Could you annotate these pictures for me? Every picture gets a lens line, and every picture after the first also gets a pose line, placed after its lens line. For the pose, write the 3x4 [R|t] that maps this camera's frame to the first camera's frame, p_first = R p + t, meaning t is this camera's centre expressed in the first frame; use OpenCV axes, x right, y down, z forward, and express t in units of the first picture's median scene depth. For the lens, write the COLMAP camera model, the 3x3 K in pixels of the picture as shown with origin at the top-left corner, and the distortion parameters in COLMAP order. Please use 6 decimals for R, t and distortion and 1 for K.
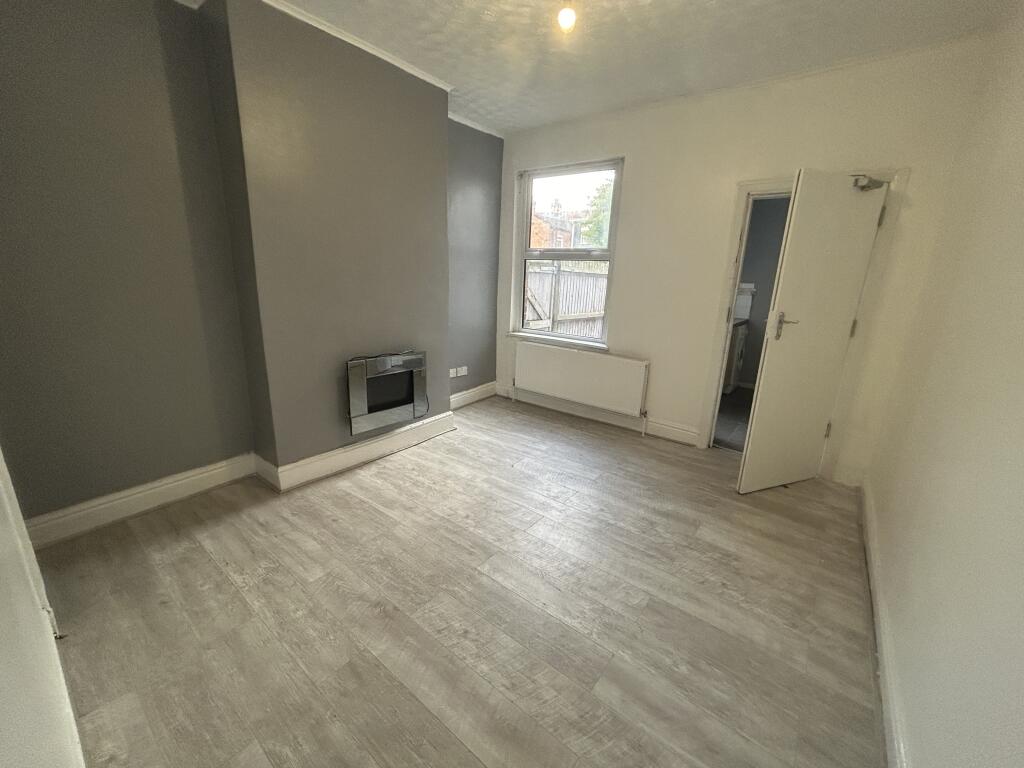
lens RADIAL K [[412.6, 0, 510.7], [0, 412.6, 385.5], [0, 0, 1]] dist [-0.002907, 0.001784]
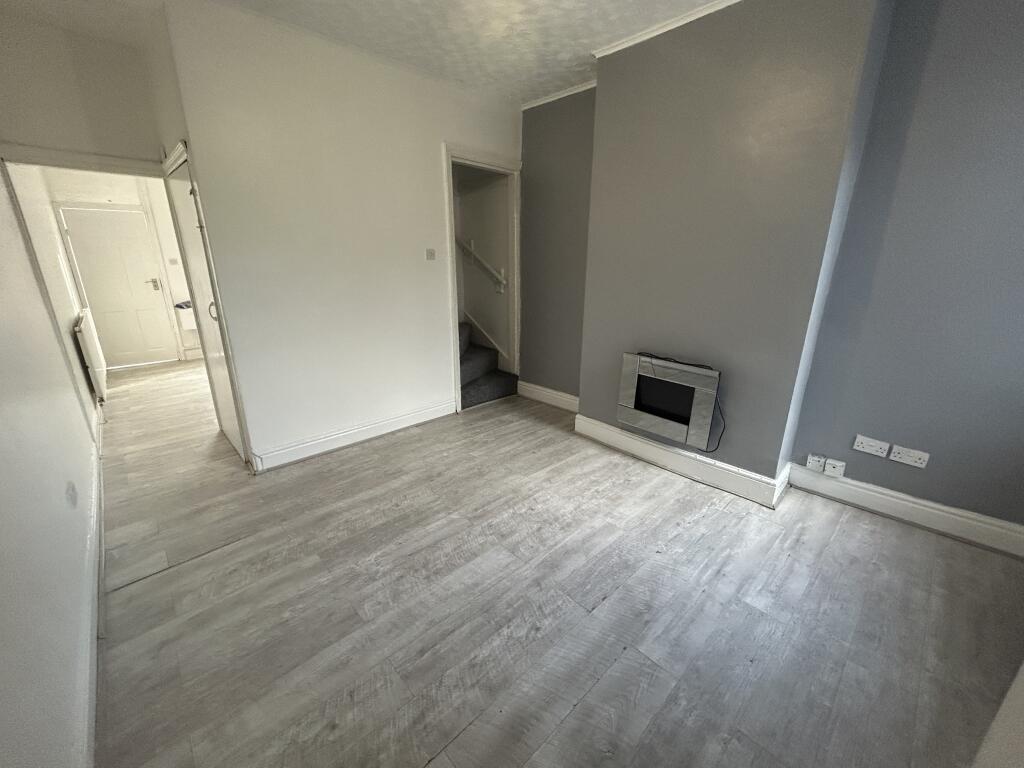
lens RADIAL K [[412.6, 0, 507.1], [0, 412.6, 384.1], [0, 0, 1]] dist [-0.002907, 0.001784]
pose [[-0.157591, 0.260901, -0.952416, 0.774714], [-0.270207, 0.916267, 0.295708, -0.238886], [0.949818, 0.303950, -0.073898, 0.923386]]
